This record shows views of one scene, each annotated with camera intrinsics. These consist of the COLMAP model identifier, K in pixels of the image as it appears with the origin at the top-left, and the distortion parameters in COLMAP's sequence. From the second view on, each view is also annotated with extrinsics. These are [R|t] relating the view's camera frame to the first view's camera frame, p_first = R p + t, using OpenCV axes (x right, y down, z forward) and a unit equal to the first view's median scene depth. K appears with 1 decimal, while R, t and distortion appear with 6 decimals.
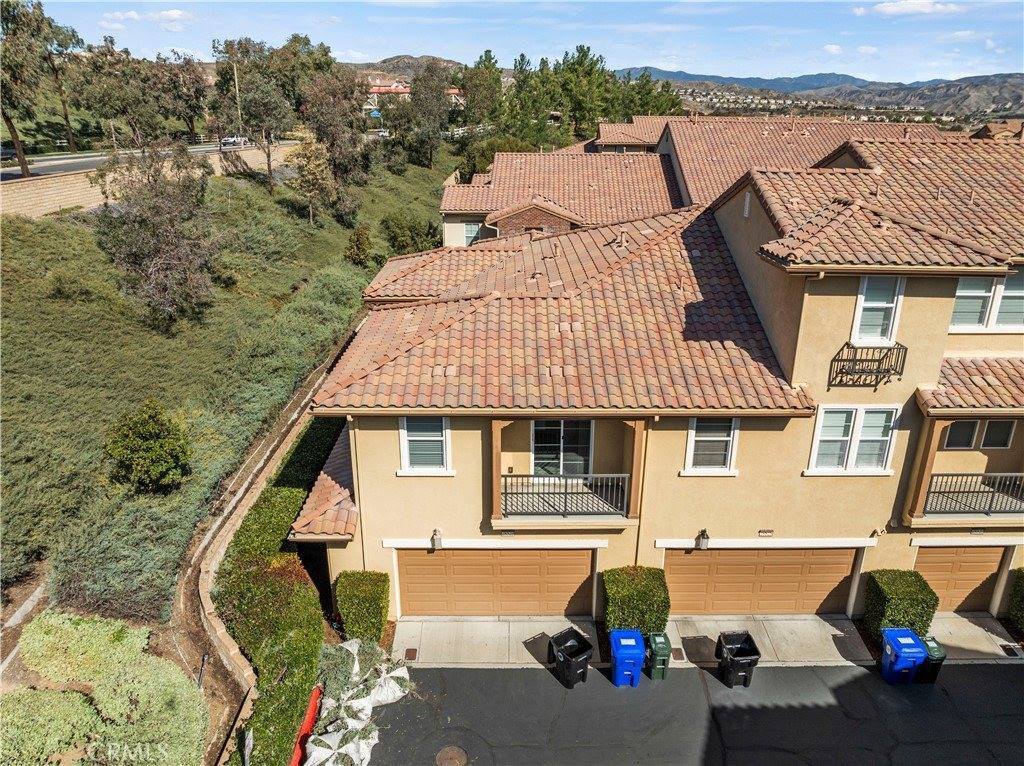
lens RADIAL K [[725.6, 0, 511.5], [0, 725.6, 377.7], [0, 0, 1]] dist [-0.040070, 0.005117]
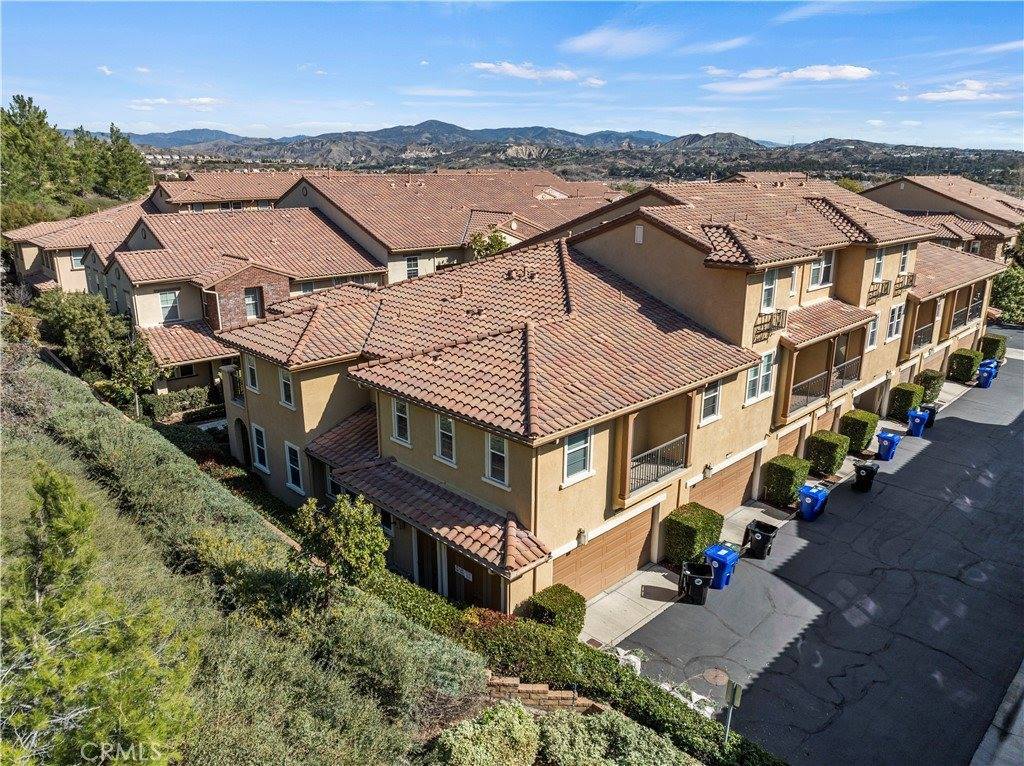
lens RADIAL K [[725.6, 0, 512.2], [0, 725.6, 387.3], [0, 0, 1]] dist [-0.040070, 0.005117]
pose [[0.720328, -0.202945, 0.663280, -0.924809], [0.240240, 0.970049, 0.035905, -0.074326], [-0.650701, 0.133483, 0.747509, 0.200177]]
